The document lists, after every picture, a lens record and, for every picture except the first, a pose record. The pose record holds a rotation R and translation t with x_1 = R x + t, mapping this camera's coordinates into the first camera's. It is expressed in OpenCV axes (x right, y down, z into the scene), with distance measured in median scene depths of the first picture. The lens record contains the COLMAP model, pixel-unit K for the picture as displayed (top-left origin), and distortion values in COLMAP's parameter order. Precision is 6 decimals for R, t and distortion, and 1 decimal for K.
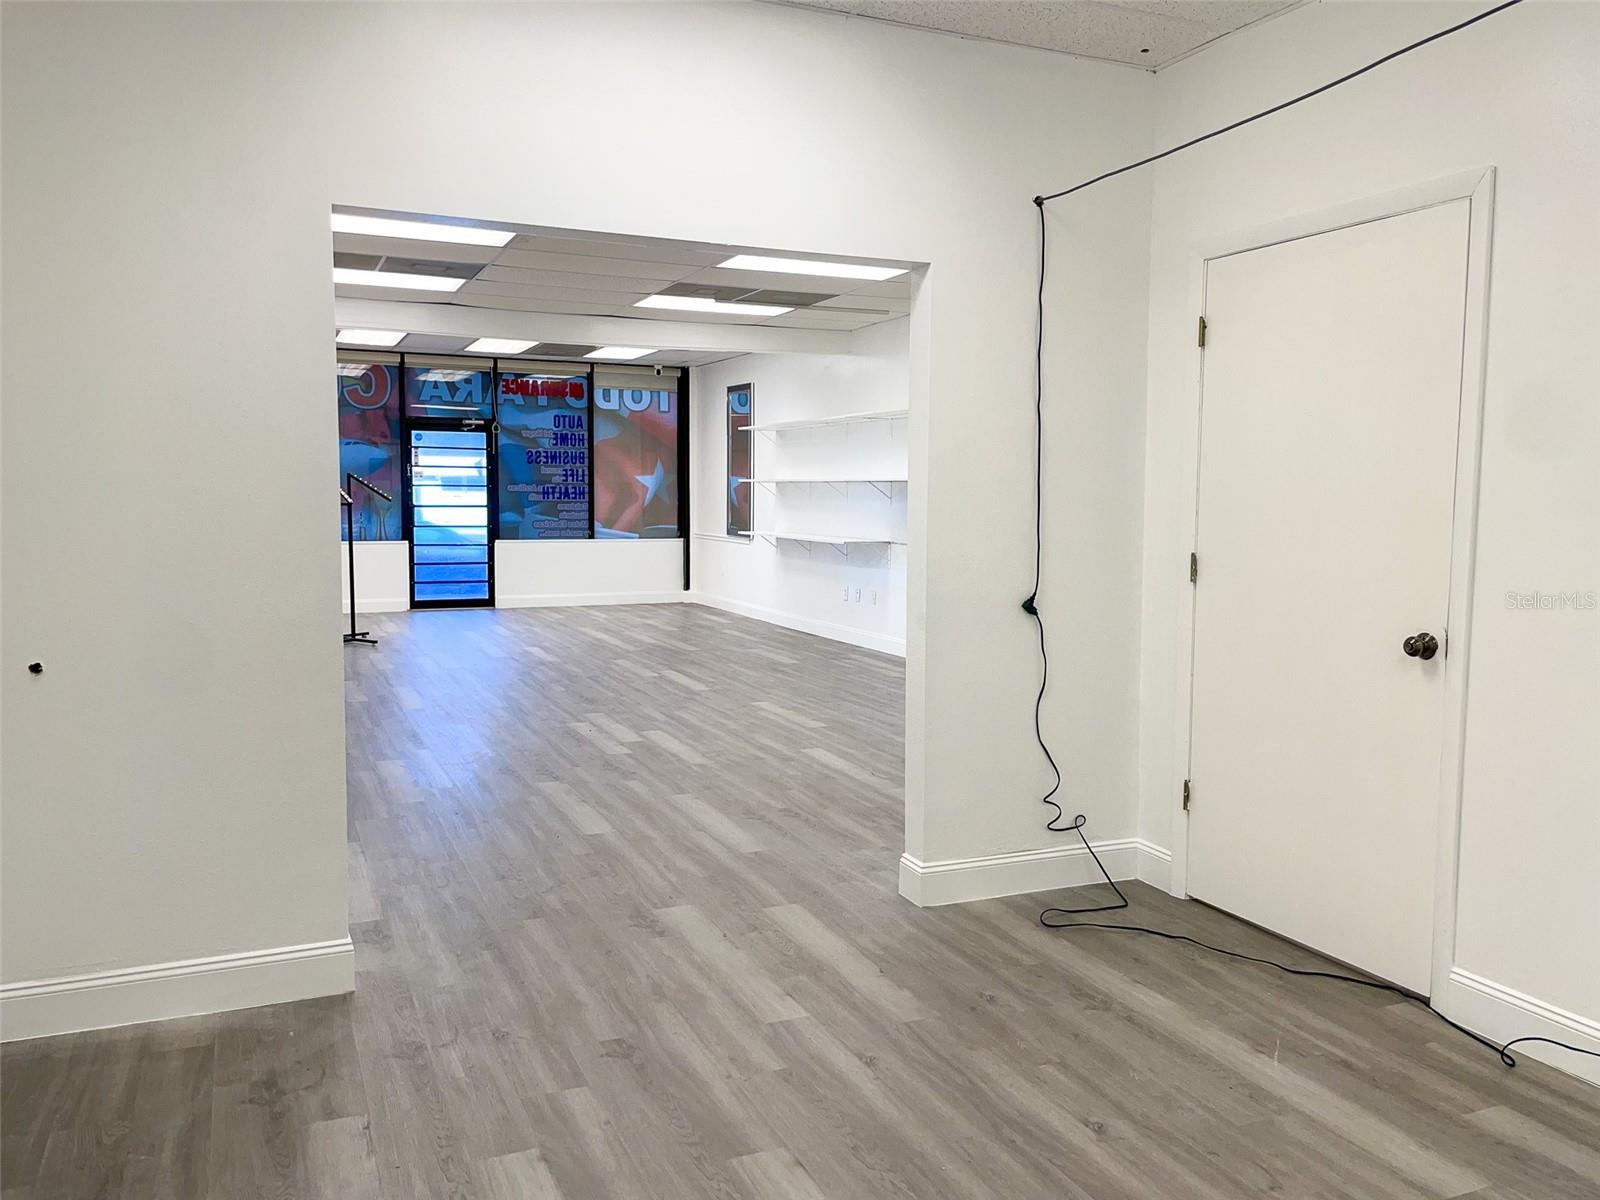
lens RADIAL K [[1234.9, 0, 803.2], [0, 1234.9, 652.6], [0, 0, 1]] dist [0.071579, -0.093822]
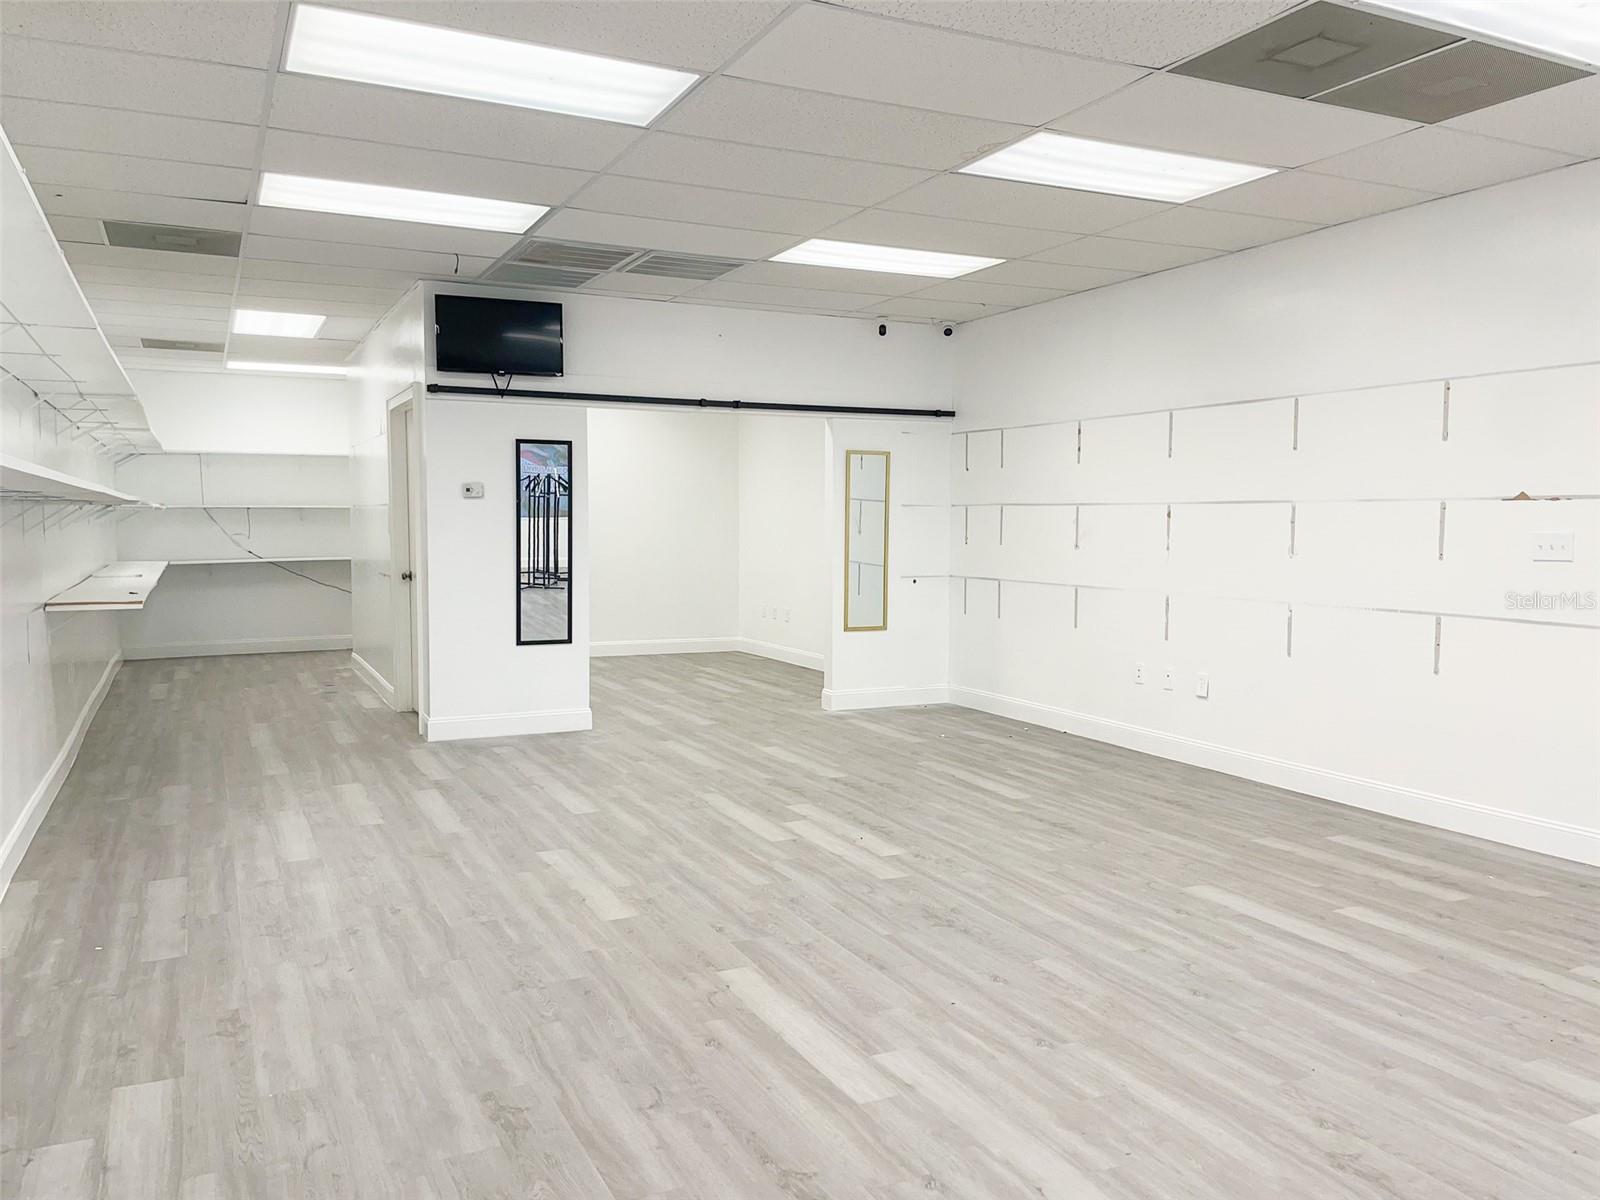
lens RADIAL K [[1234.9, 0, 812.7], [0, 1234.9, 603.7], [0, 0, 1]] dist [0.071579, -0.093822]
pose [[-0.999051, -0.006896, -0.043002, -0.183334], [-0.015244, 0.980291, 0.196970, -0.384386], [0.040797, 0.197439, -0.979466, 2.910261]]
